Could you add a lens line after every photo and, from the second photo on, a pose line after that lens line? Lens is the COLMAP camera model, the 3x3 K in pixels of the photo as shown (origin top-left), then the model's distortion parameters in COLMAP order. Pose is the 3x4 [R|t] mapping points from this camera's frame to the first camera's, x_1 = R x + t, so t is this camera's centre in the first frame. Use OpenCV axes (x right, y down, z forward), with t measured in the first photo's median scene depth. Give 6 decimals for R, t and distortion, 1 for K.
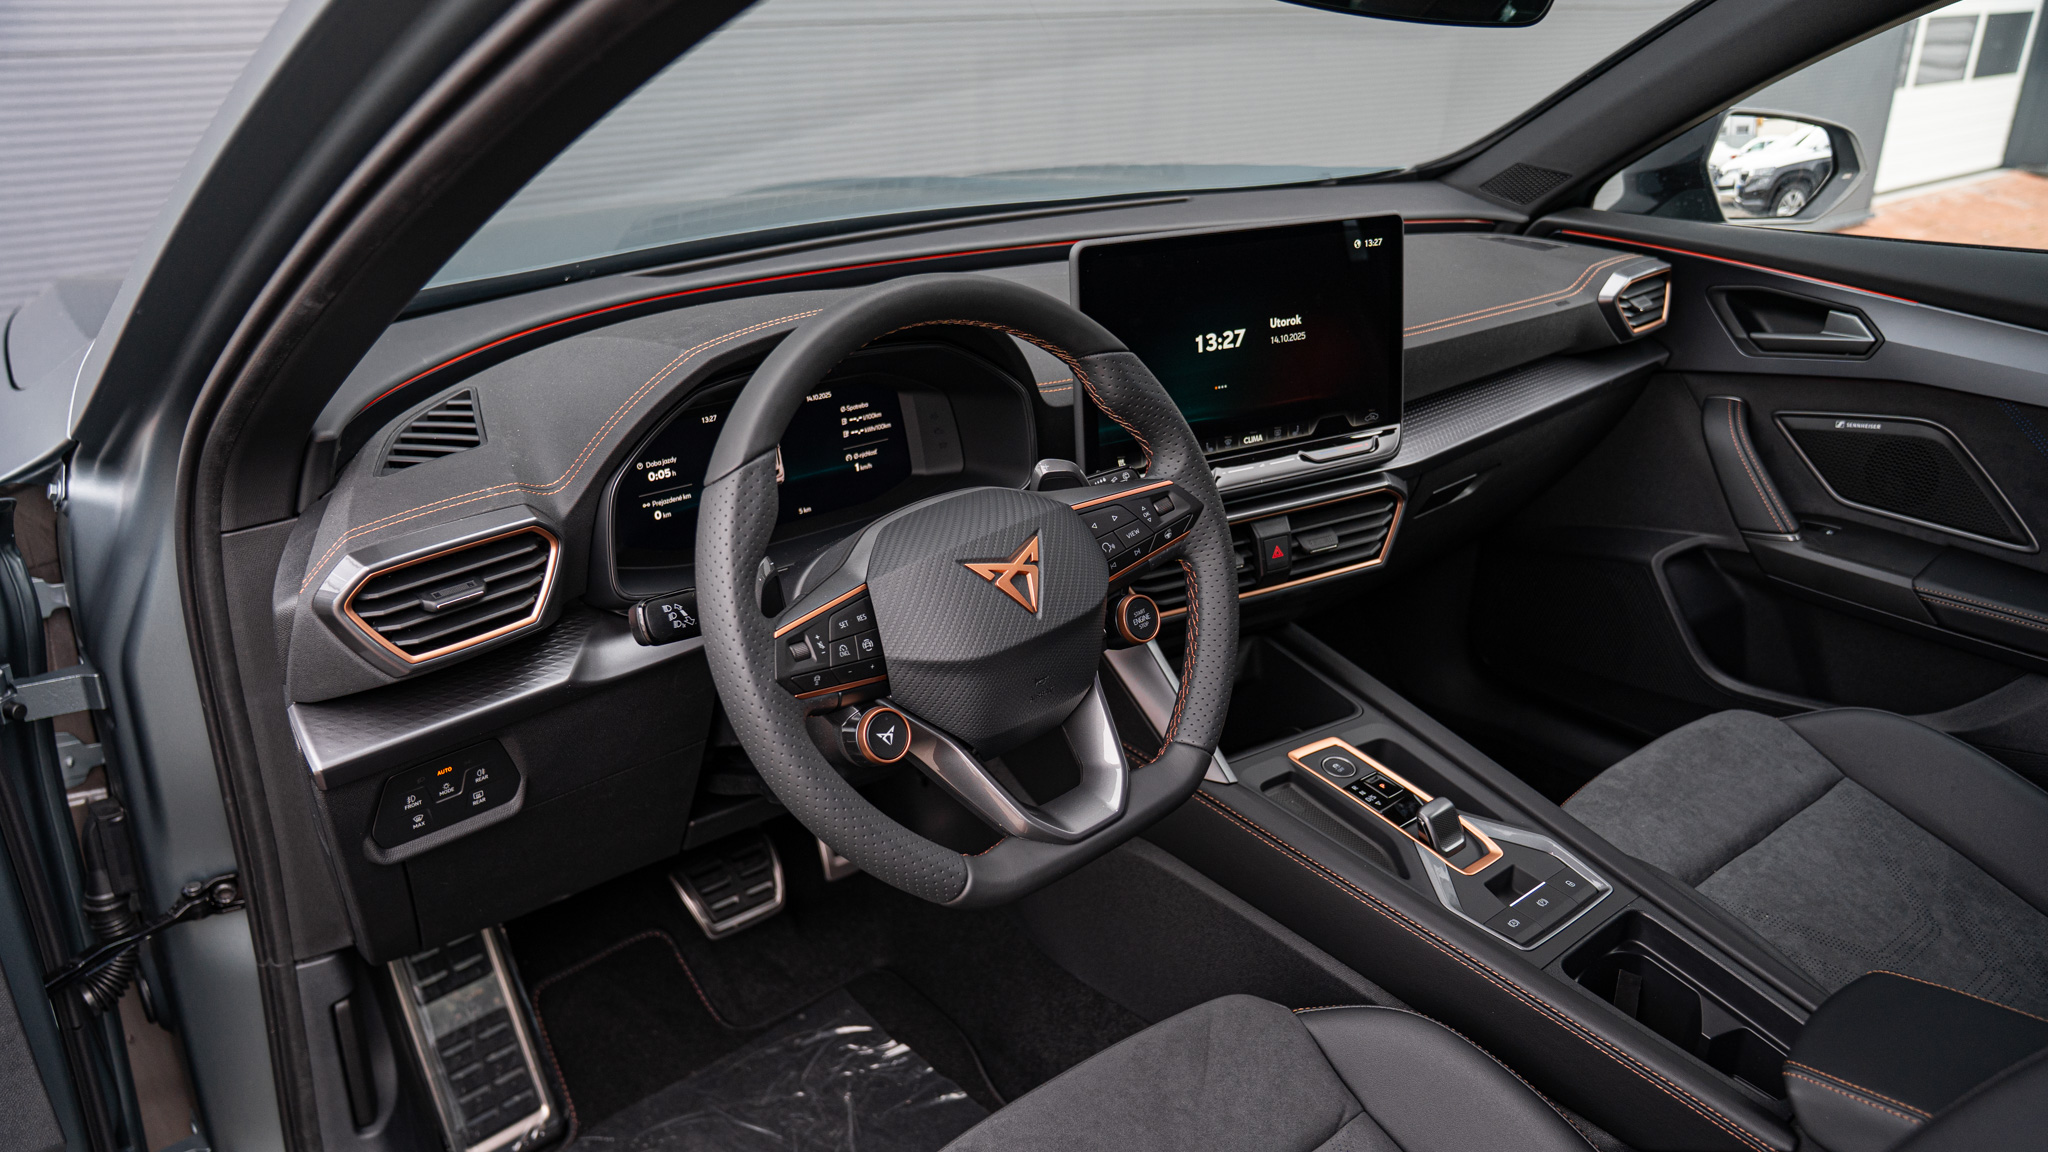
lens RADIAL K [[1467.0, 0, 1007.3], [0, 1467.0, 575.7], [0, 0, 1]] dist [-0.068236, 0.001669]
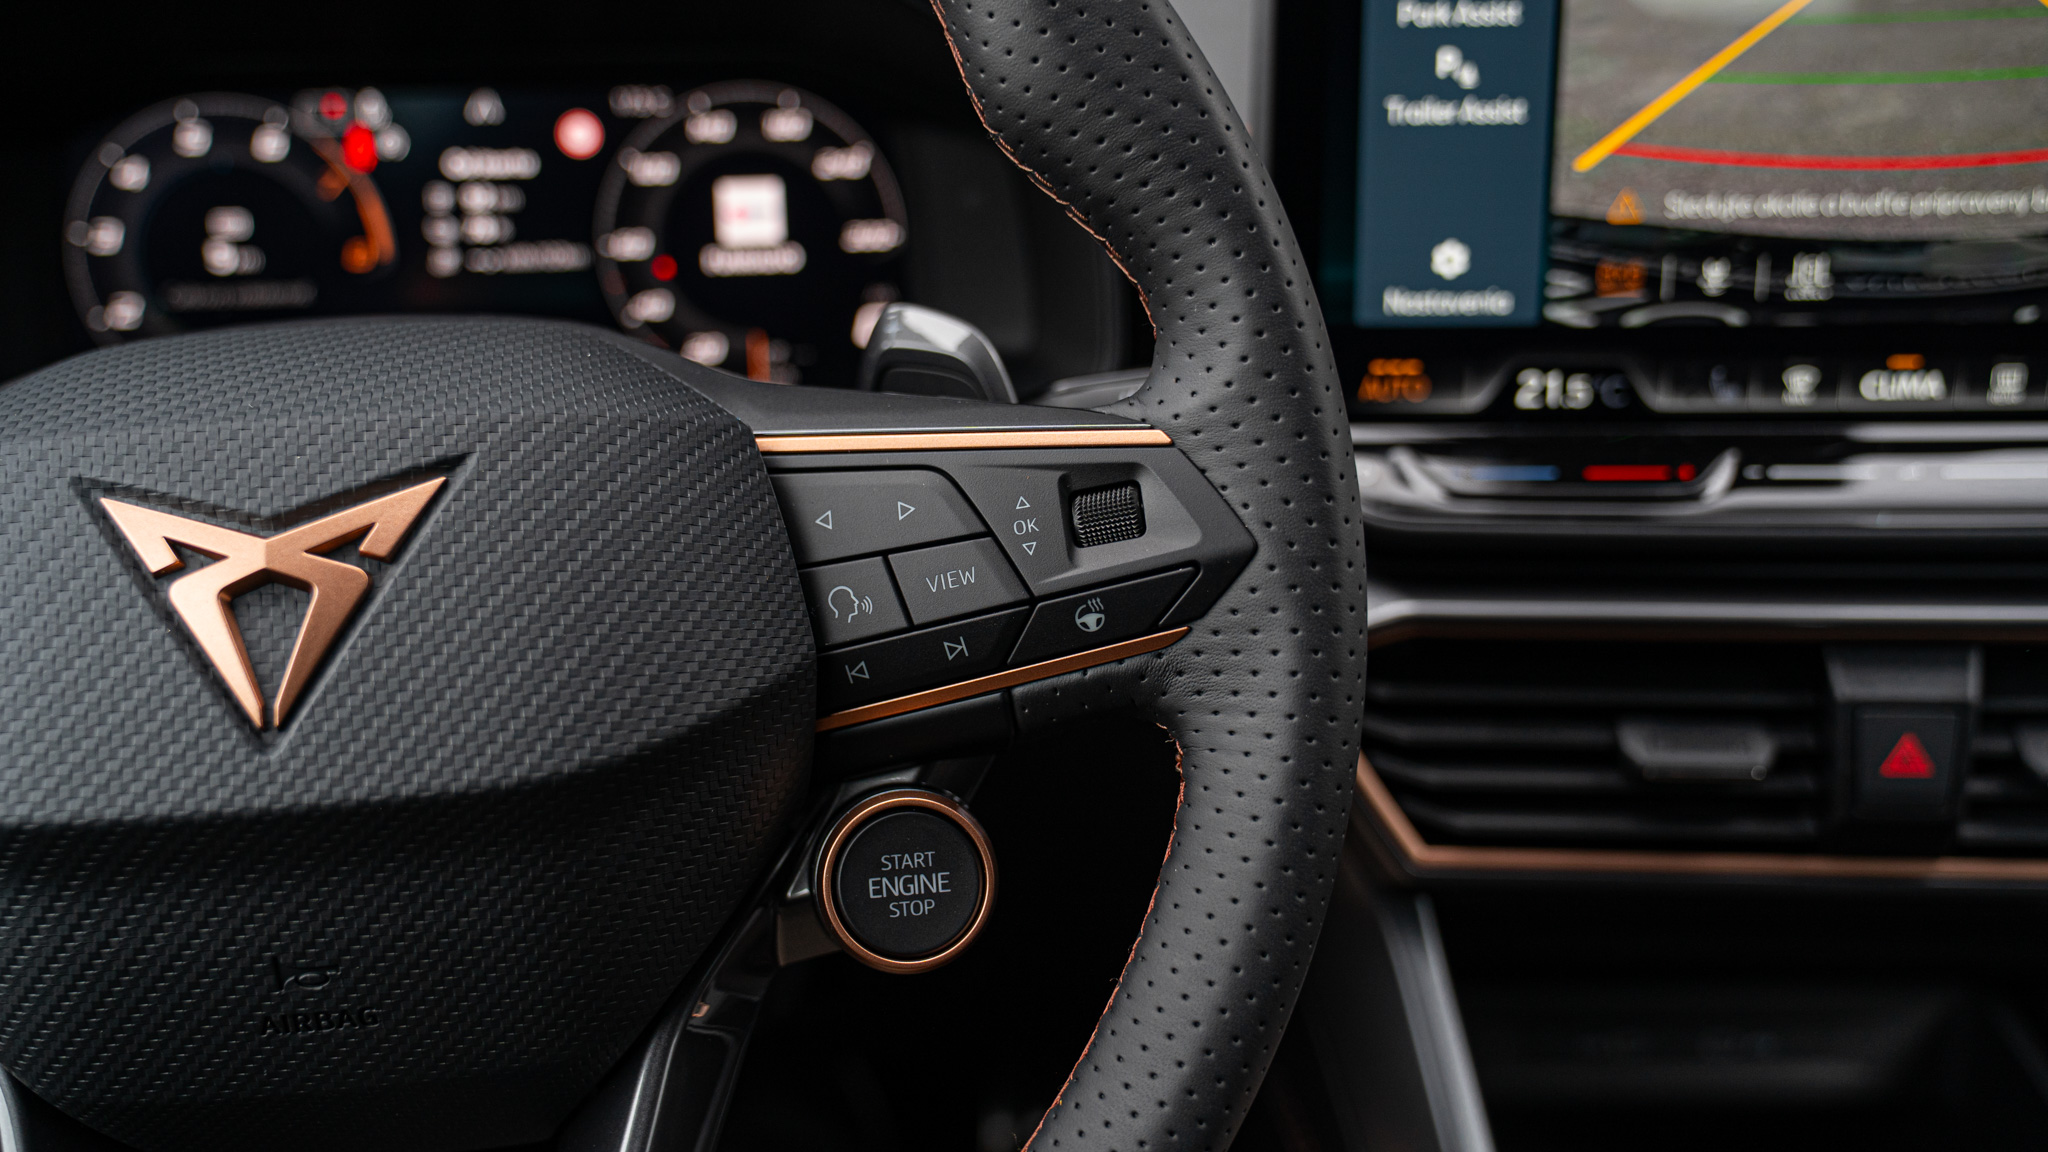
lens RADIAL K [[1943.6, 0, 1024.0], [0, 1943.6, 576.0], [0, 0, 1]] dist [-0.020194, -0.009958]
pose [[0.828920, 0.197923, -0.523181, 0.222745], [-0.187020, 0.979545, 0.074257, -0.046195], [0.527177, 0.036292, 0.848980, 0.522256]]
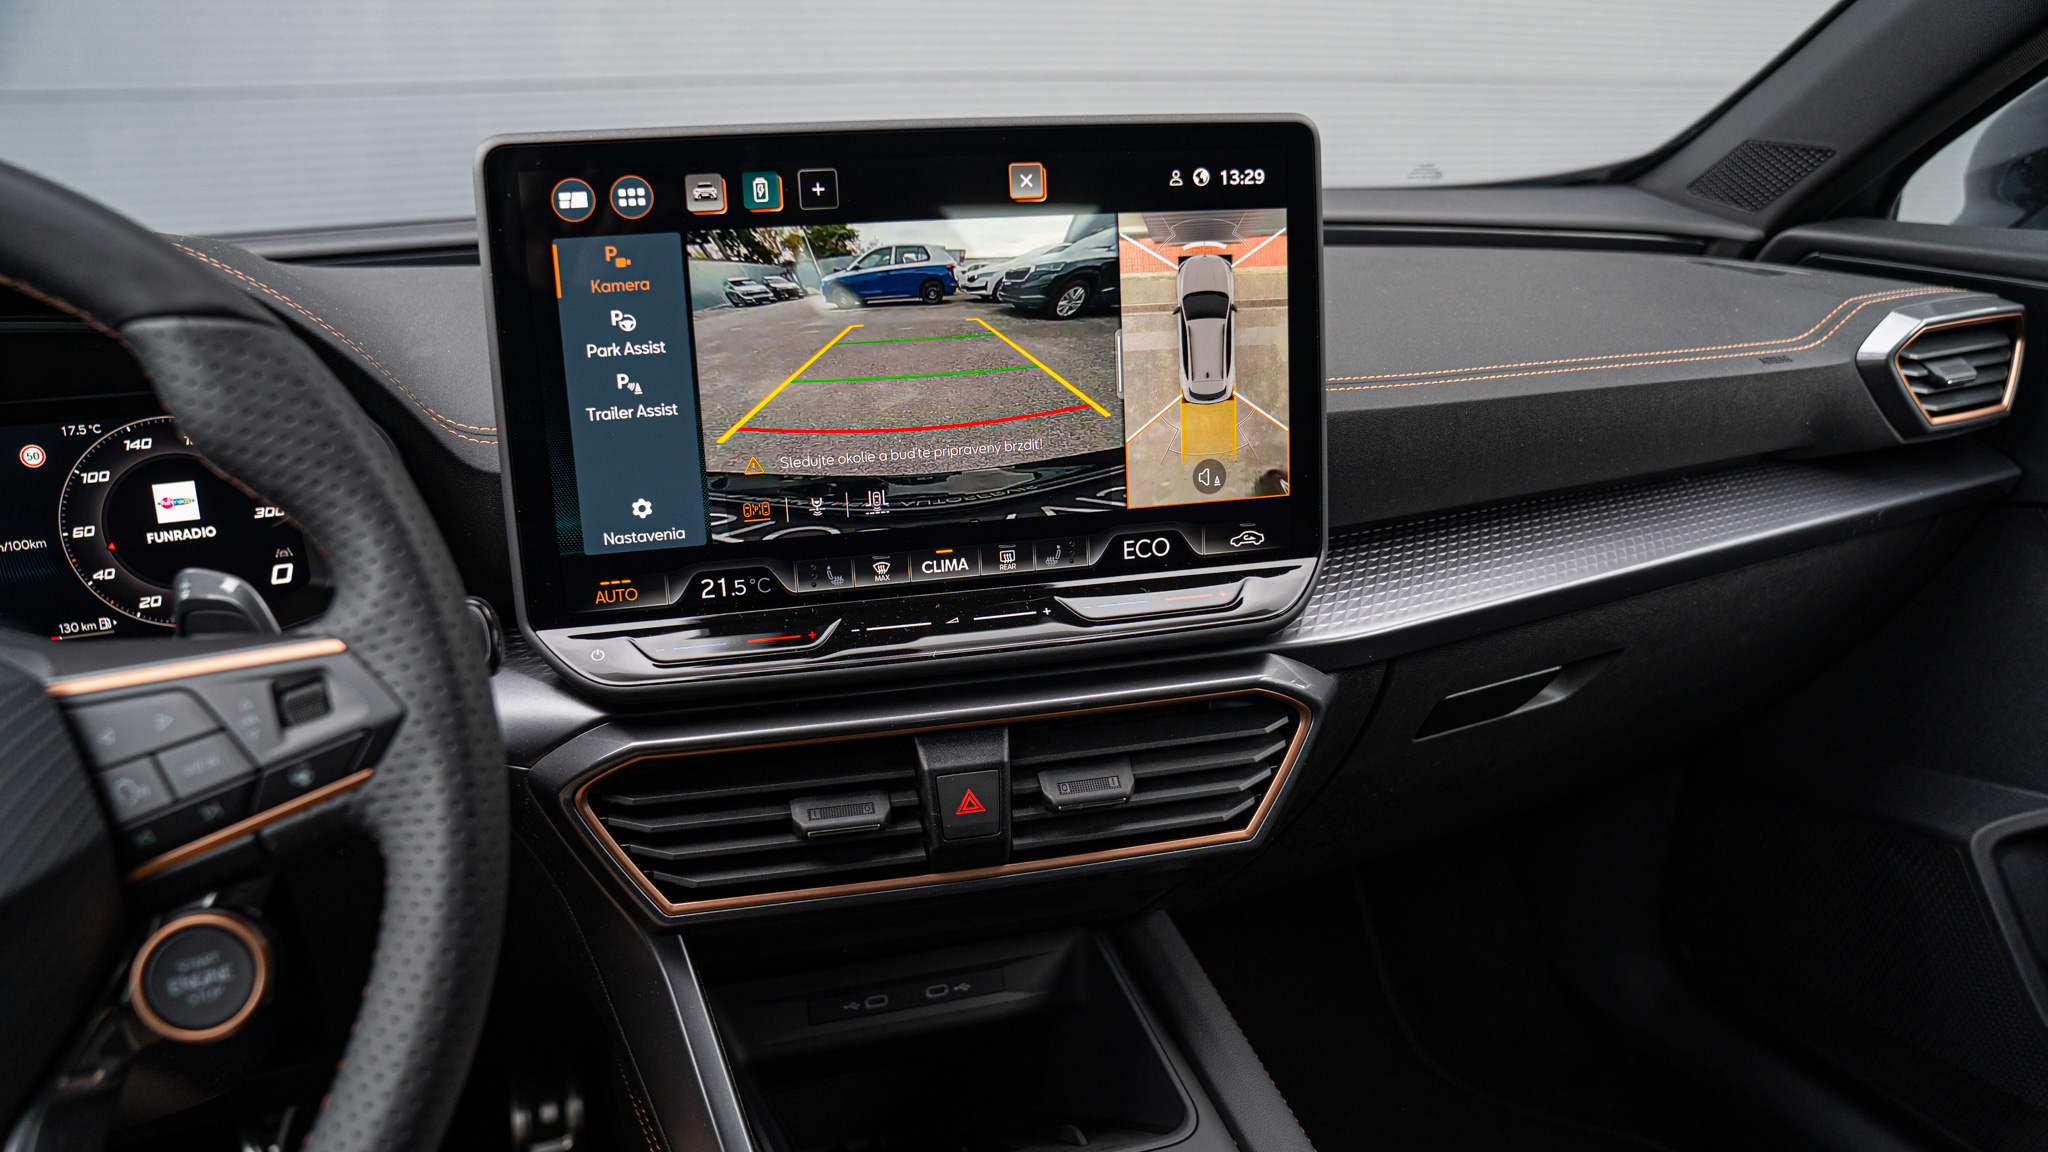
lens RADIAL K [[1409.7, 0, 1030.9], [0, 1409.7, 578.2], [0, 0, 1]] dist [-0.129098, 0.090831]
pose [[0.960075, 0.074453, -0.269653, 0.304398], [-0.093979, 0.993751, -0.060222, -0.059716], [0.263484, 0.083159, 0.961073, 0.523029]]
